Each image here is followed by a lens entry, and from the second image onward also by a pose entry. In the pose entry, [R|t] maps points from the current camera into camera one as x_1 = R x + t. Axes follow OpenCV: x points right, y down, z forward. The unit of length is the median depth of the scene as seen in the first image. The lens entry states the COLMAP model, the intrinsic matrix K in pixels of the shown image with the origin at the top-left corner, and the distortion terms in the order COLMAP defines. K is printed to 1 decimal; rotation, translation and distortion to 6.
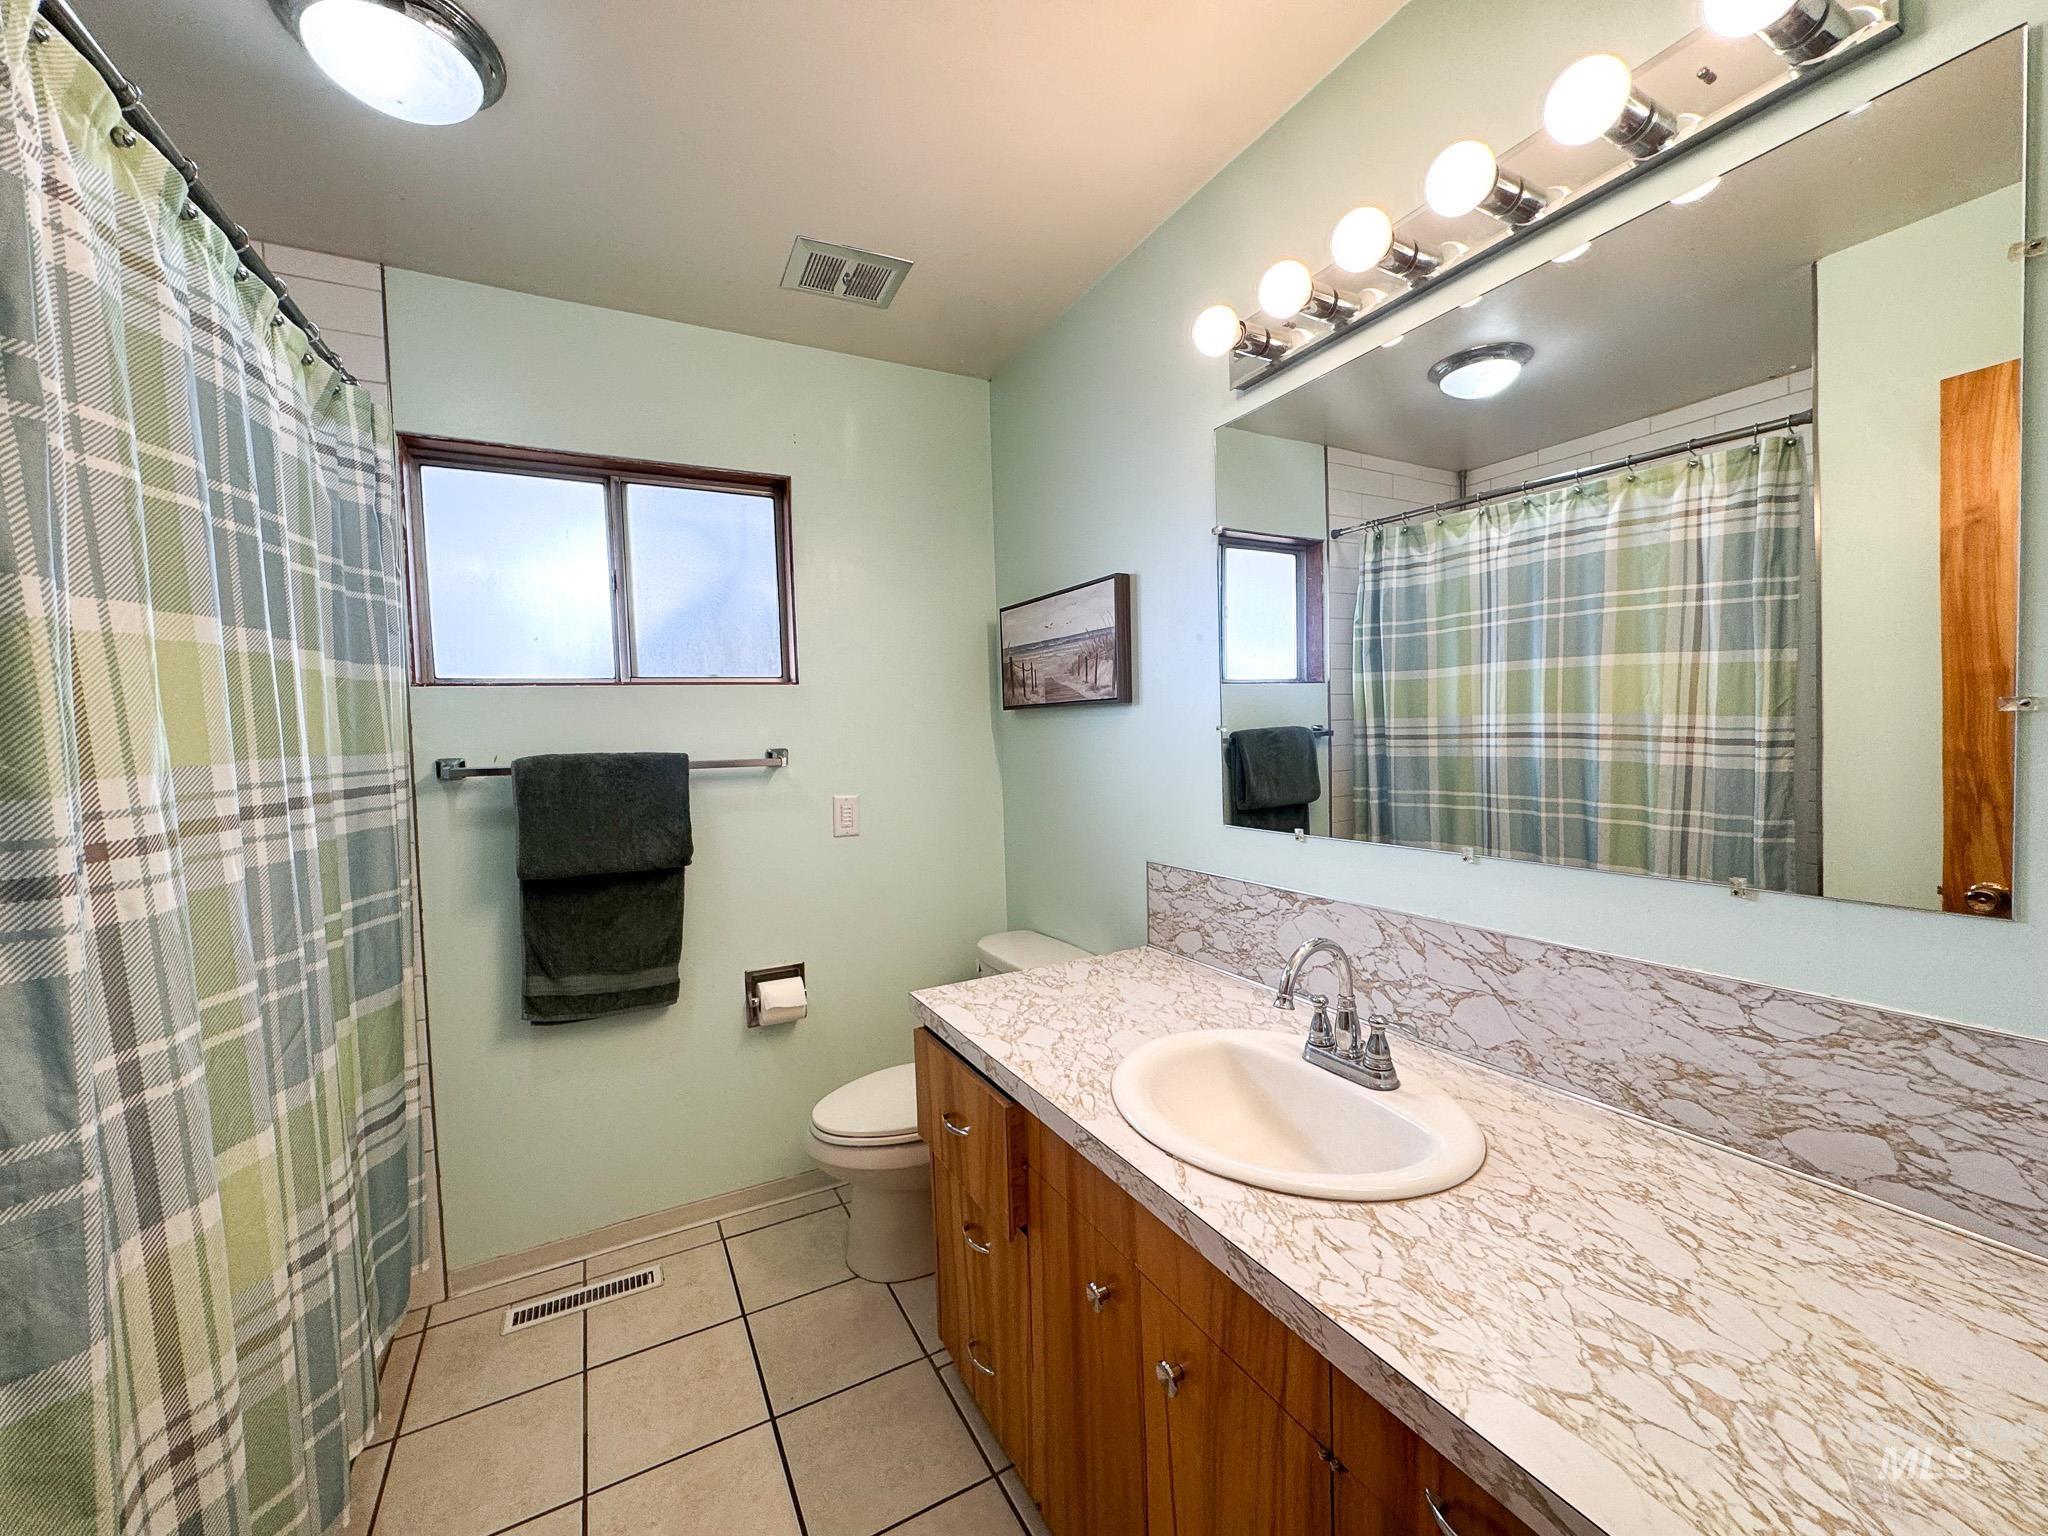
lens RADIAL K [[815.6, 0, 1023.6], [0, 815.6, 769.1], [0, 0, 1]] dist [-0.002928, 0.000429]
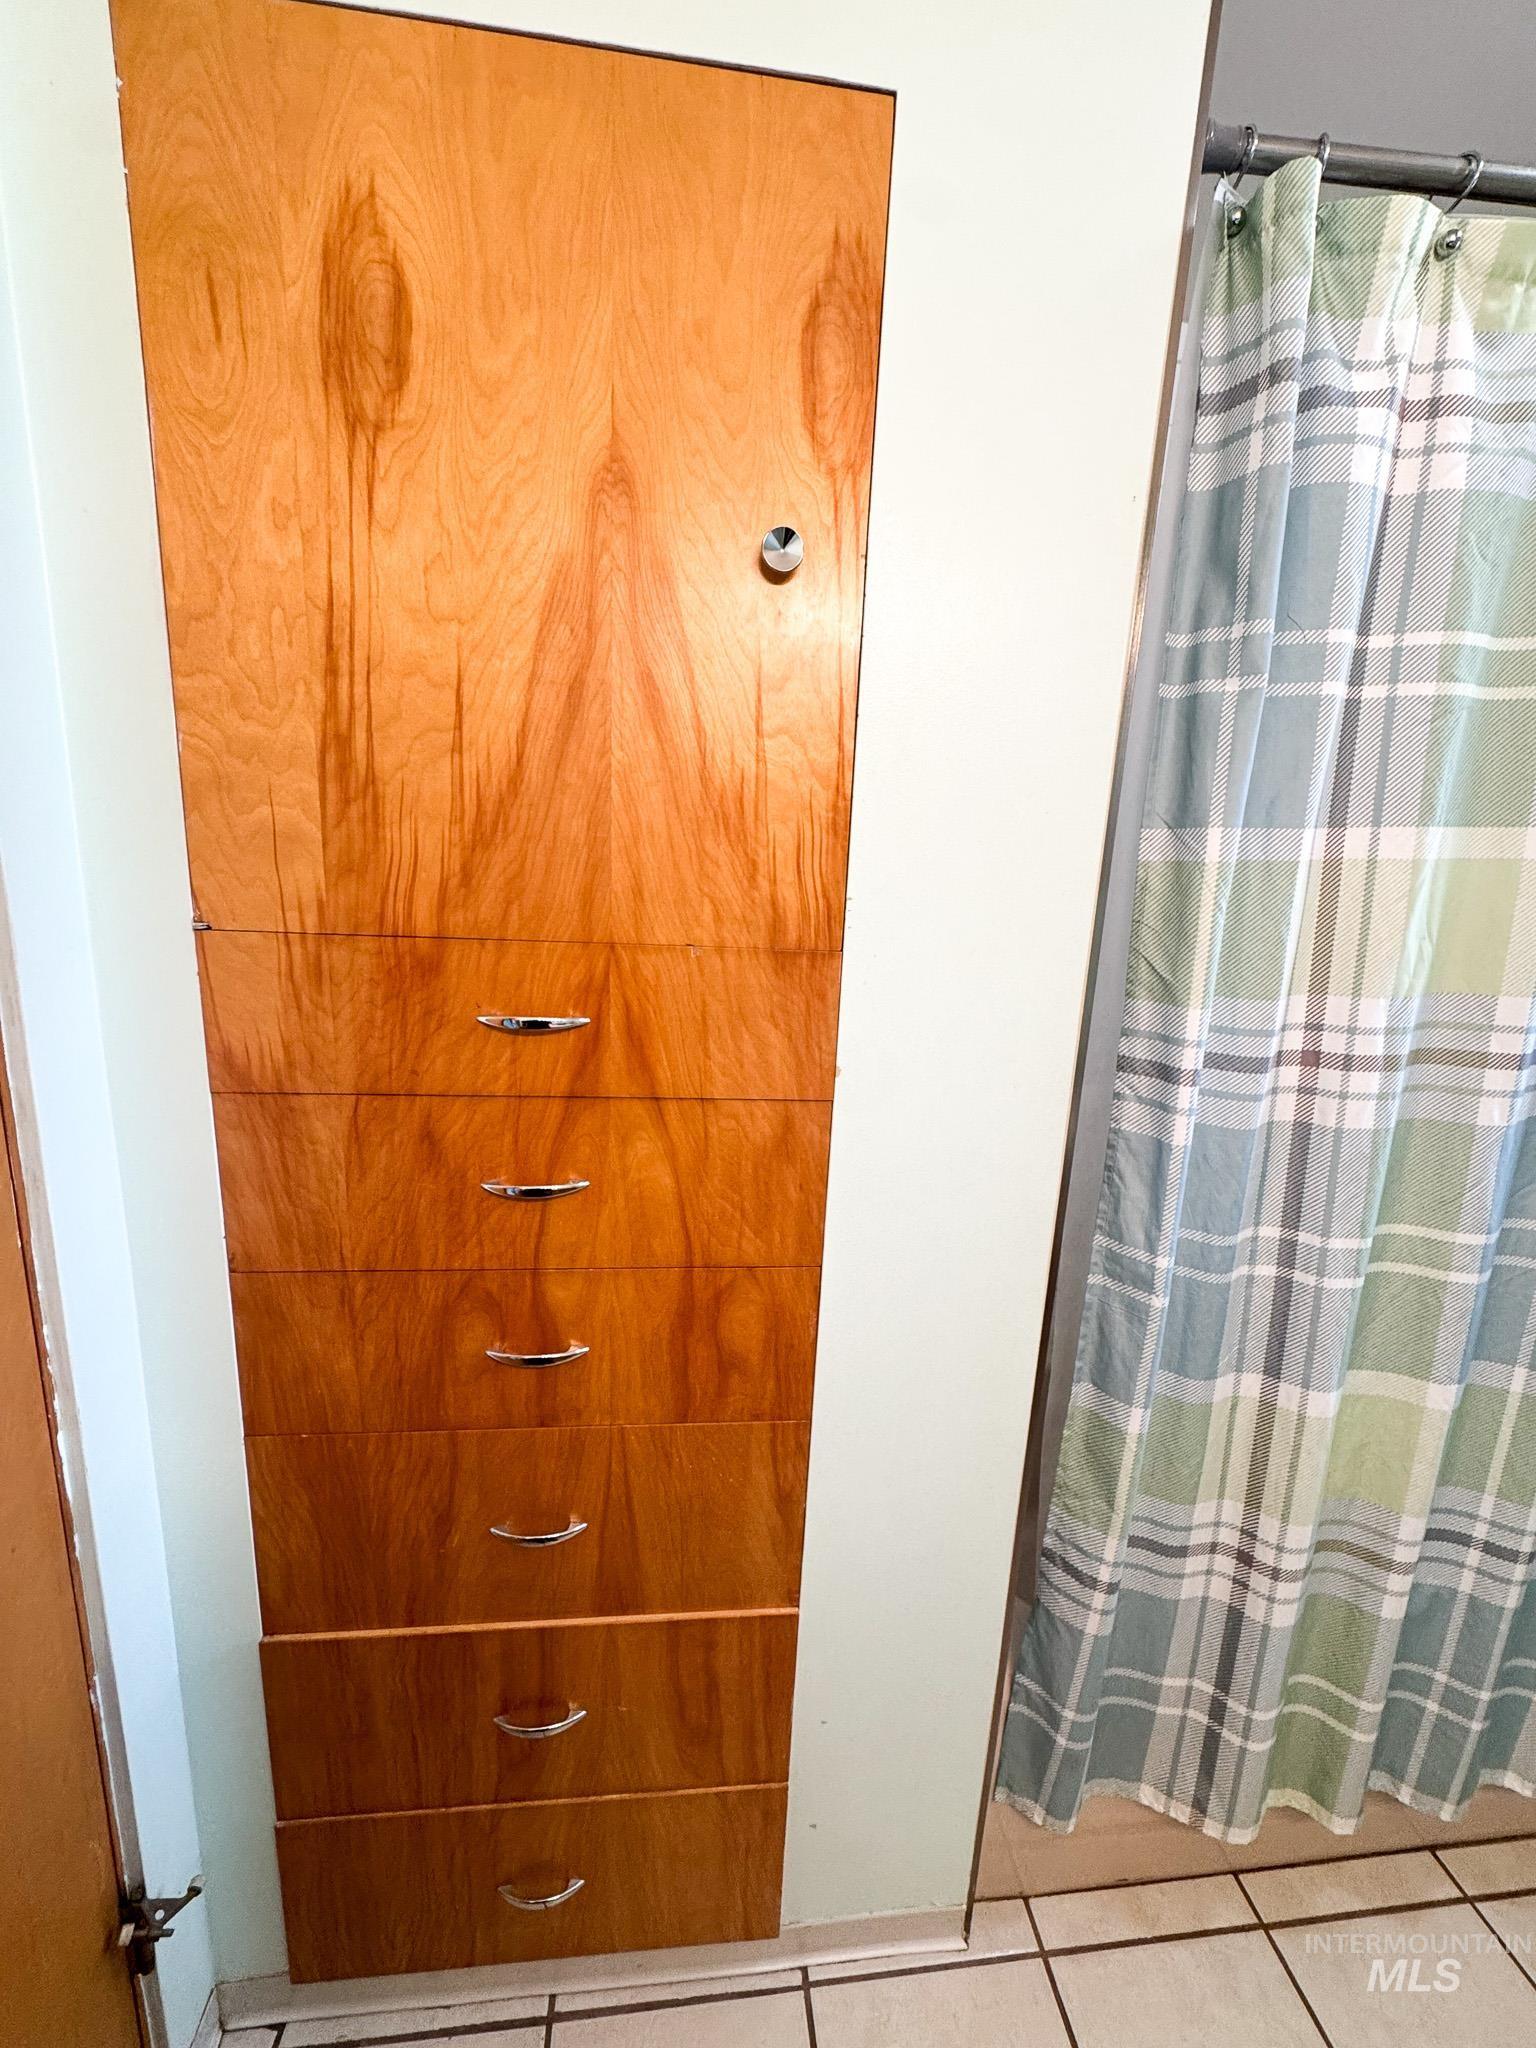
lens RADIAL K [[815.6, 0, 761.9], [0, 815.6, 1020.3], [0, 0, 1]] dist [-0.002928, 0.000429]
pose [[-0.364191, 0.201433, -0.909280, 0.150645], [-0.077722, 0.966351, 0.245206, -0.162392], [0.928075, 0.159973, -0.336280, 0.649790]]
